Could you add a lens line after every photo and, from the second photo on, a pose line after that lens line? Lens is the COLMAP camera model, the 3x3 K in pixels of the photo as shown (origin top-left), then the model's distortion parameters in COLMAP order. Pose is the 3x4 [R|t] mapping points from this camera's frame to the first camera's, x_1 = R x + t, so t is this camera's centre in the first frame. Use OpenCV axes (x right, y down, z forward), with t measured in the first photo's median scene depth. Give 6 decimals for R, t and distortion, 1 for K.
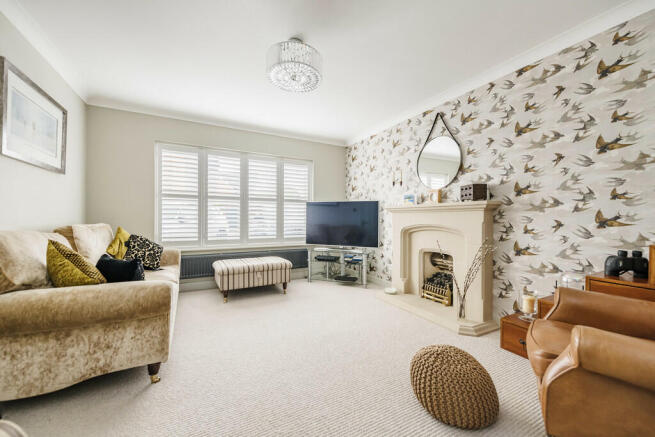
lens RADIAL K [[259.0, 0, 328.6], [0, 259.0, 219.0], [0, 0, 1]] dist [0.001553, 0.000199]
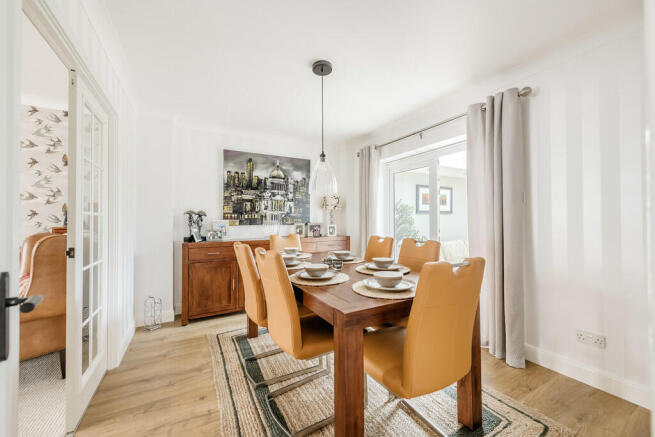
lens RADIAL K [[259.0, 0, 330.1], [0, 259.0, 217.9], [0, 0, 1]] dist [0.001553, 0.000199]
pose [[-0.022175, -0.002553, 0.999751, -0.454025], [0.002819, 0.999993, 0.002616, 0.045885], [-0.999750, 0.002877, -0.022167, -0.462895]]
